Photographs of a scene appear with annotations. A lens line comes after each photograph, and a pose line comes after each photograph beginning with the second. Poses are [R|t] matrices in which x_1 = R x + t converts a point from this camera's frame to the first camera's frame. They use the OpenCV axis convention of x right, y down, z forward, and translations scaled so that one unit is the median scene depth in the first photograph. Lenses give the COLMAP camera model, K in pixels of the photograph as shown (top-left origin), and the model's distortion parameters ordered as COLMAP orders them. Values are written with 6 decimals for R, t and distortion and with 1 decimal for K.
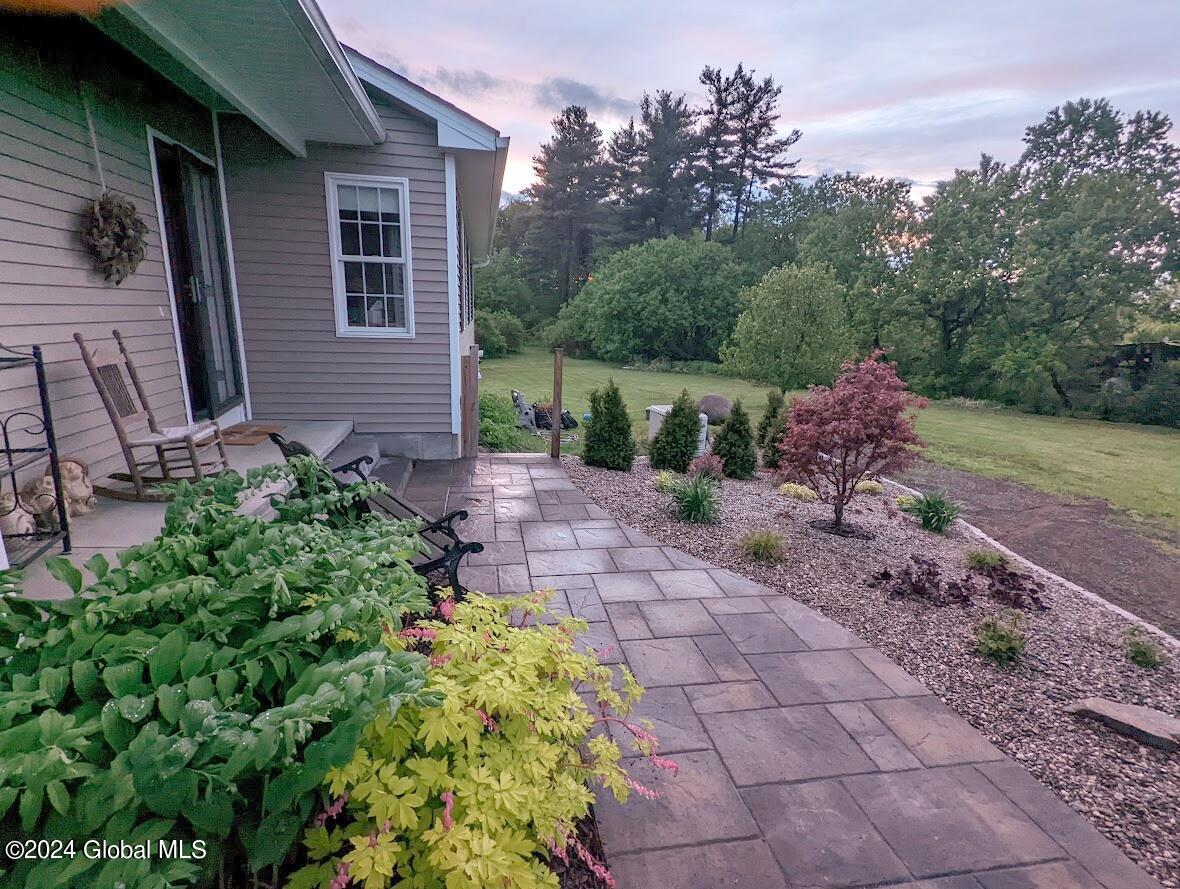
lens RADIAL K [[556.5, 0, 590.0], [0, 556.5, 444.5], [0, 0, 1]] dist [-0.001759, -0.013312]
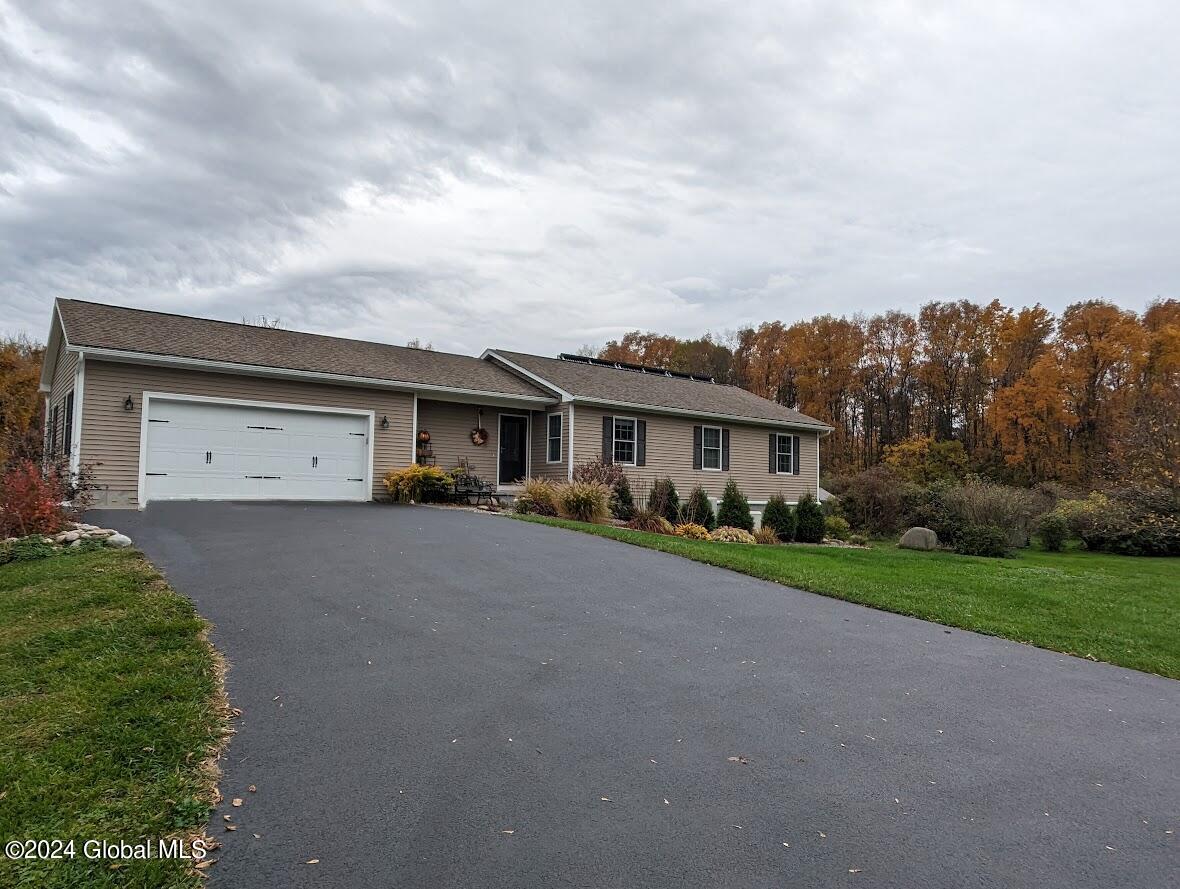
lens RADIAL K [[772.2, 0, 583.7], [0, 772.2, 449.0], [0, 0, 1]] dist [-0.000445, -0.036457]
pose [[0.450140, -0.088940, -0.888518, 3.319907], [-0.207058, 0.957511, -0.200745, 0.516970], [0.868620, 0.274338, 0.412599, -0.555250]]
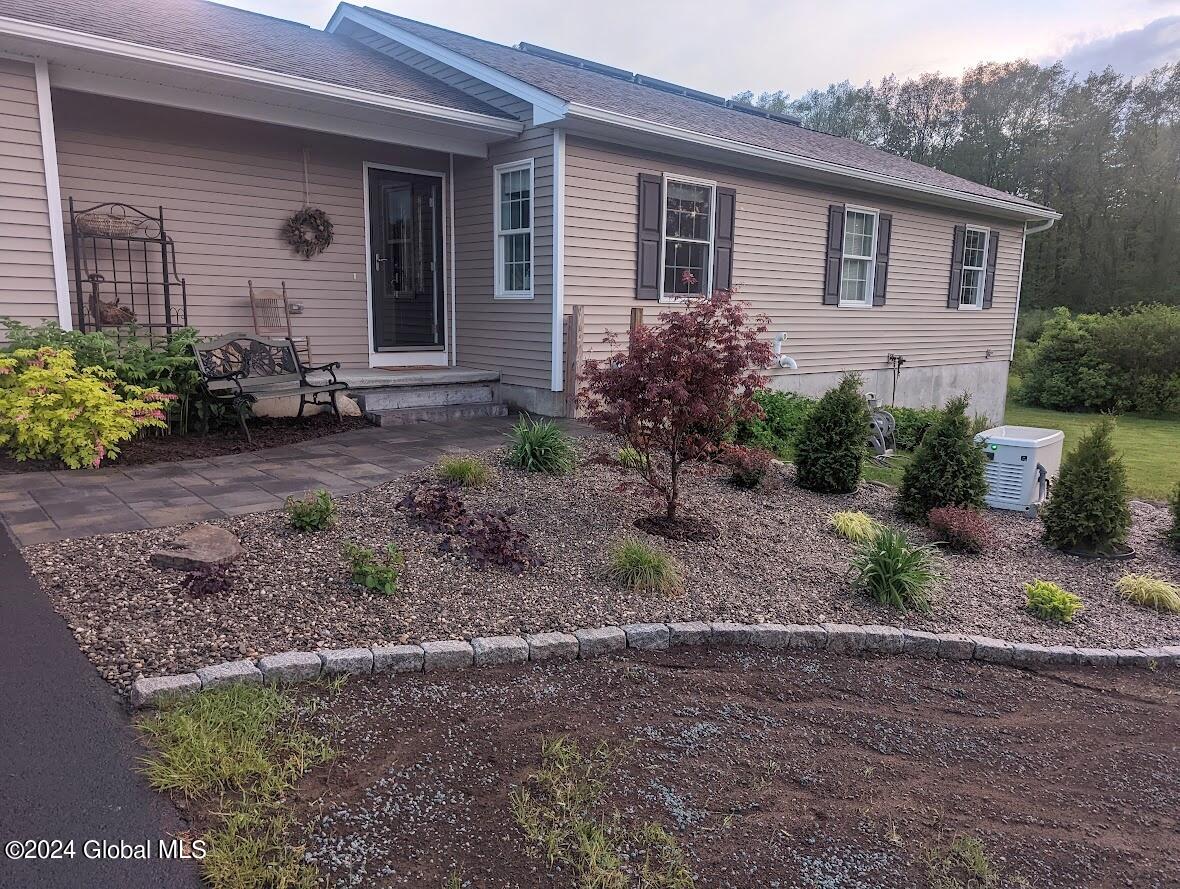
lens RADIAL K [[805.6, 0, 589.4], [0, 805.6, 428.5], [0, 0, 1]] dist [0.043155, 0.001111]
pose [[0.500538, 0.102024, -0.859682, 1.168795], [-0.200859, 0.979620, -0.000690, 0.038433], [0.842091, 0.173020, 0.510829, 0.336657]]
